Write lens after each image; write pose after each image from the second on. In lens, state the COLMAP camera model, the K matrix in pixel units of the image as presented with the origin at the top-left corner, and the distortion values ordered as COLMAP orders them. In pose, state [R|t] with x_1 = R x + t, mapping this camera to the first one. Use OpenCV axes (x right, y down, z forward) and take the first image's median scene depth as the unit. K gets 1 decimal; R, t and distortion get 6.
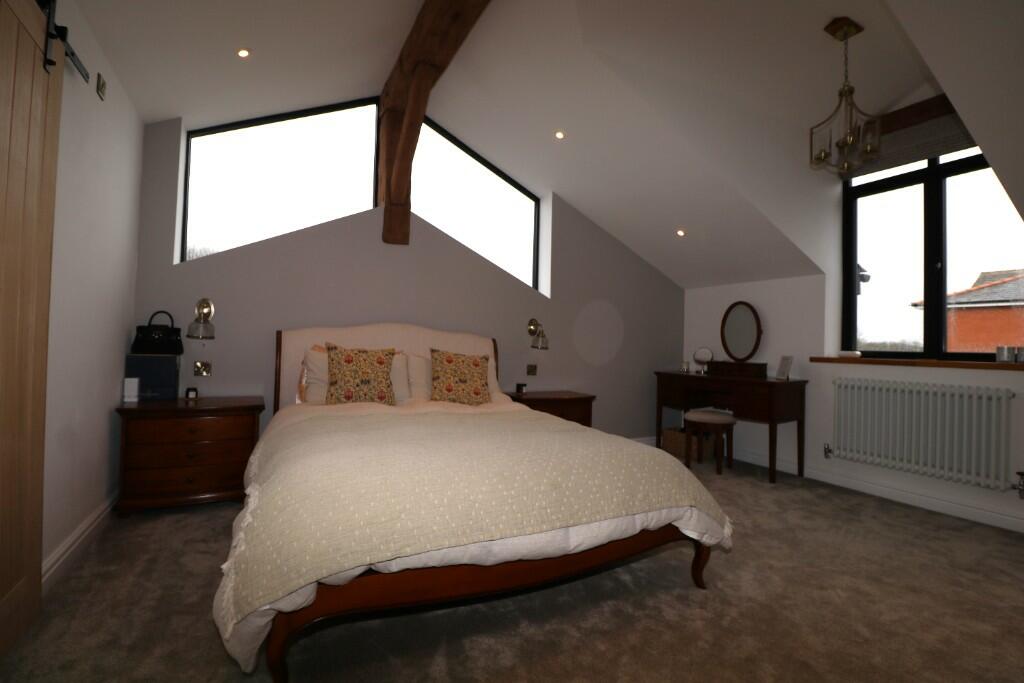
lens RADIAL K [[470.6, 0, 512.0], [0, 470.6, 341.5], [0, 0, 1]] dist [-0.001651, -0.000210]
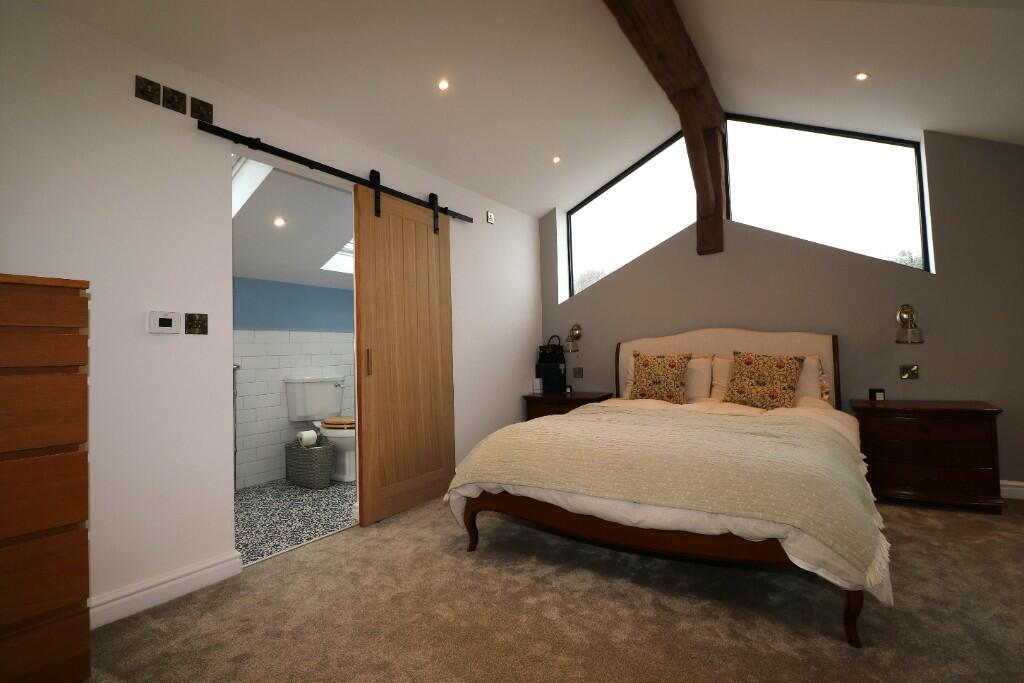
lens RADIAL K [[491.8, 0, 514.8], [0, 491.8, 336.4], [0, 0, 1]] dist [-0.002498, -0.008818]
pose [[0.501252, -0.069459, -0.862509, 0.567890], [0.054437, 0.997330, -0.048679, 0.010280], [0.863587, -0.022552, 0.503695, 0.069618]]
